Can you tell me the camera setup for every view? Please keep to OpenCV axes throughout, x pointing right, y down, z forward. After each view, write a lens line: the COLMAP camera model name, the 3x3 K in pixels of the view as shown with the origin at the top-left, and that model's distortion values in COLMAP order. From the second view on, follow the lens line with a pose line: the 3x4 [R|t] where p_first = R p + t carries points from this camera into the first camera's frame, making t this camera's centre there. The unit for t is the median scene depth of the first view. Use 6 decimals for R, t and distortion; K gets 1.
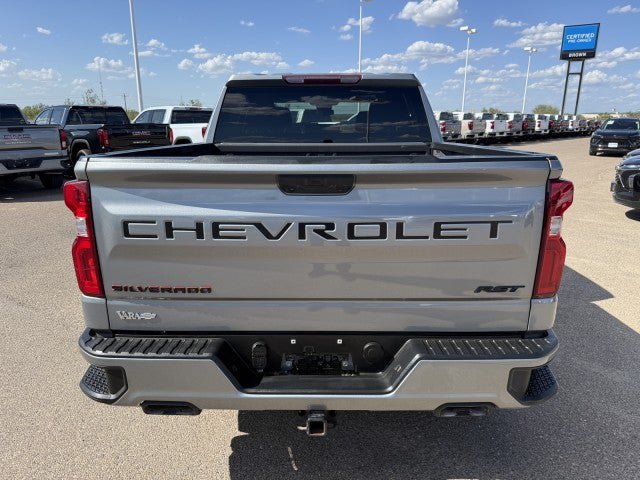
lens RADIAL K [[474.9, 0, 320.0], [0, 474.9, 240.0], [0, 0, 1]] dist [0.010238, -0.013765]
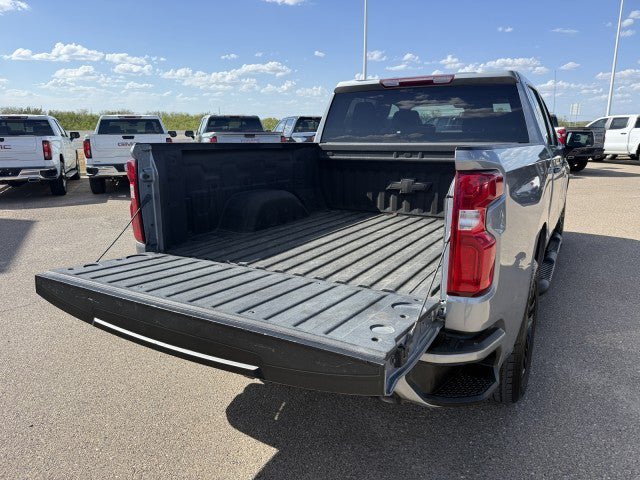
lens RADIAL K [[474.9, 0, 320.0], [0, 474.9, 240.0], [0, 0, 1]] dist [0.010238, -0.013765]
pose [[0.871809, 0.108040, -0.477782, 0.115587], [-0.117929, 0.992978, 0.009355, 0.005970], [0.475438, 0.048188, 0.878428, 0.004201]]
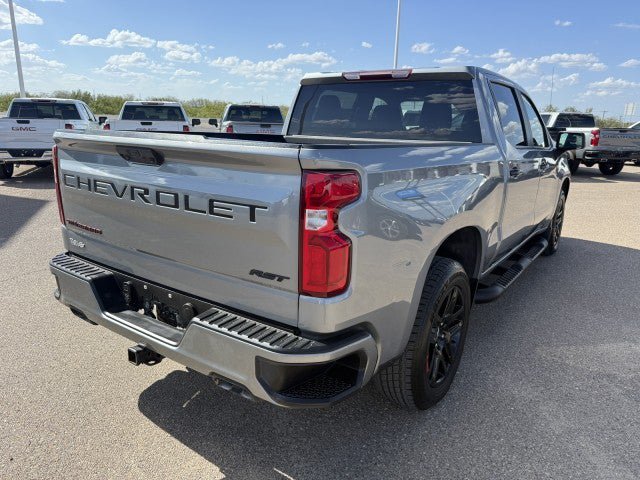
lens RADIAL K [[477.1, 0, 322.3], [0, 477.1, 240.2], [0, 0, 1]] dist [0.022378, -0.041157]
pose [[0.821017, 0.160641, -0.547838, 0.170631], [-0.168185, 0.985068, 0.036800, -0.004345], [0.545569, 0.061924, 0.835775, 0.038426]]
